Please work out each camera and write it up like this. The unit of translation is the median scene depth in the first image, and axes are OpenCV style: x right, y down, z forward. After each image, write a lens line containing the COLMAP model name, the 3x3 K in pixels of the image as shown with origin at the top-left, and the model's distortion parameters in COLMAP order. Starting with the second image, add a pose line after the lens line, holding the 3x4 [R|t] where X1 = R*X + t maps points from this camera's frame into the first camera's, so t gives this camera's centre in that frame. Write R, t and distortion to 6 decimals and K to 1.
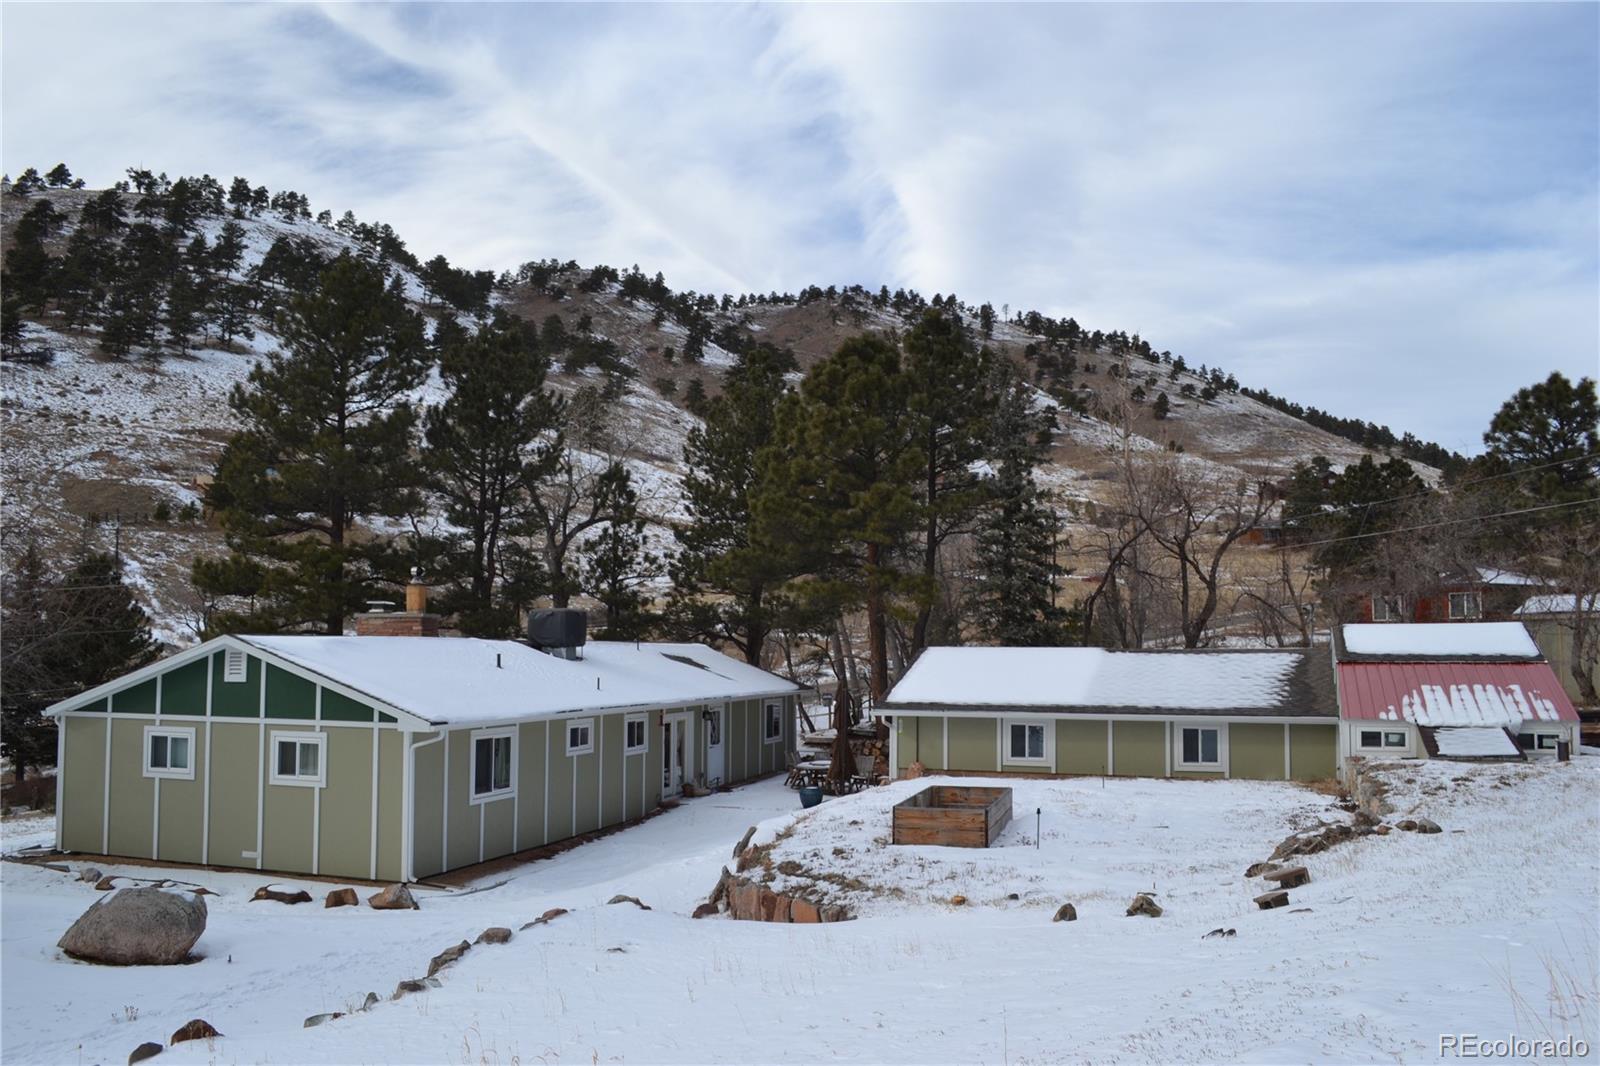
lens RADIAL K [[1289.6, 0, 803.9], [0, 1289.6, 537.5], [0, 0, 1]] dist [-0.090443, 0.020573]
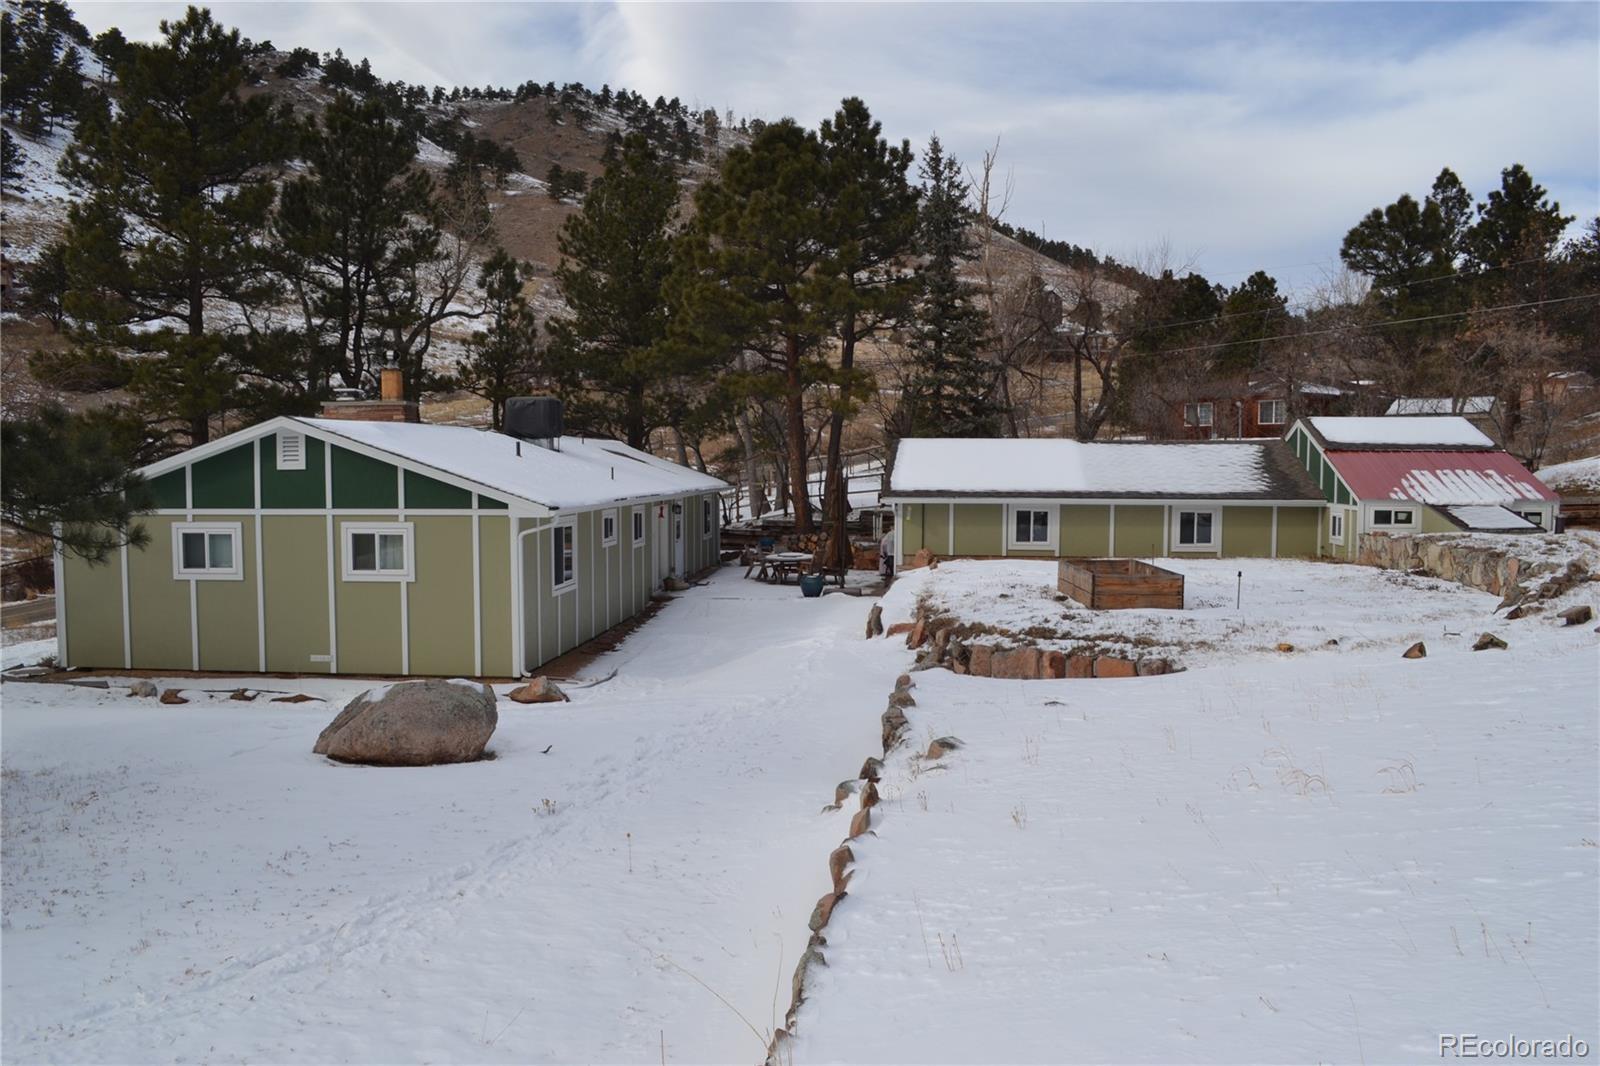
lens RADIAL K [[1289.6, 0, 800.9], [0, 1289.6, 540.9], [0, 0, 1]] dist [-0.090443, 0.020573]
pose [[0.974743, -0.017624, 0.222633, -0.234623], [-0.015157, 0.989362, 0.144681, 0.022550], [-0.222815, -0.144401, 0.964107, 0.037550]]
